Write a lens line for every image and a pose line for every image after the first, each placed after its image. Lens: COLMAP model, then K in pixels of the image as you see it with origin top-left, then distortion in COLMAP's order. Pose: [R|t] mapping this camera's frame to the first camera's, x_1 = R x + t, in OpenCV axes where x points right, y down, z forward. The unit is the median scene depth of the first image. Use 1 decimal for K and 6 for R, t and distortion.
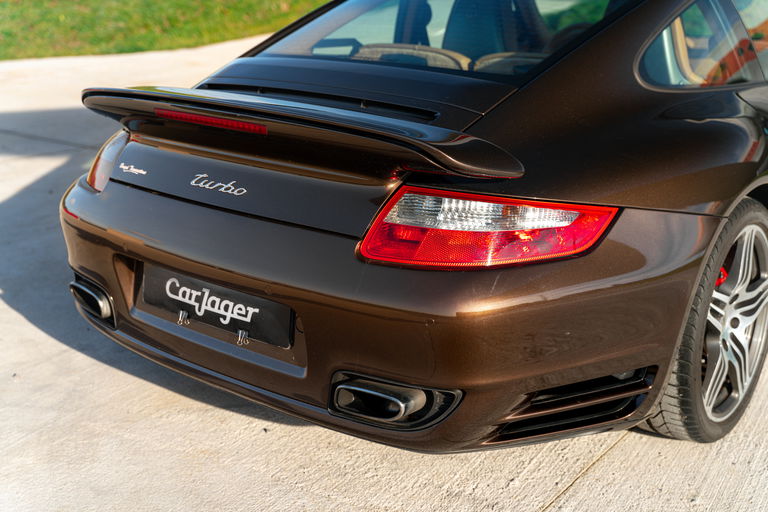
lens RADIAL K [[956.6, 0, 384.0], [0, 956.6, 256.0], [0, 0, 1]] dist [-0.000391, -0.003474]
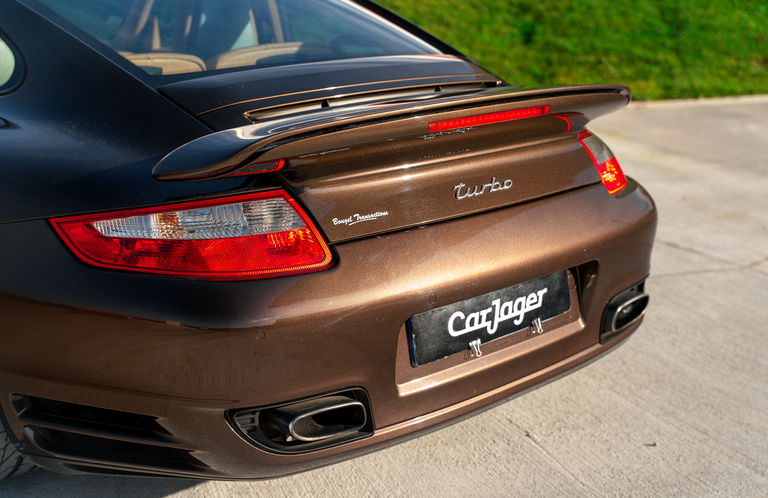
lens RADIAL K [[1089.7, 0, 384.0], [0, 1089.7, 249.0], [0, 0, 1]] dist [-0.002388, -0.006097]
pose [[0.146556, -0.269714, 0.951723, -1.185006], [0.293247, 0.930709, 0.218601, -0.272686], [-0.944737, 0.247053, 0.215494, 0.857343]]
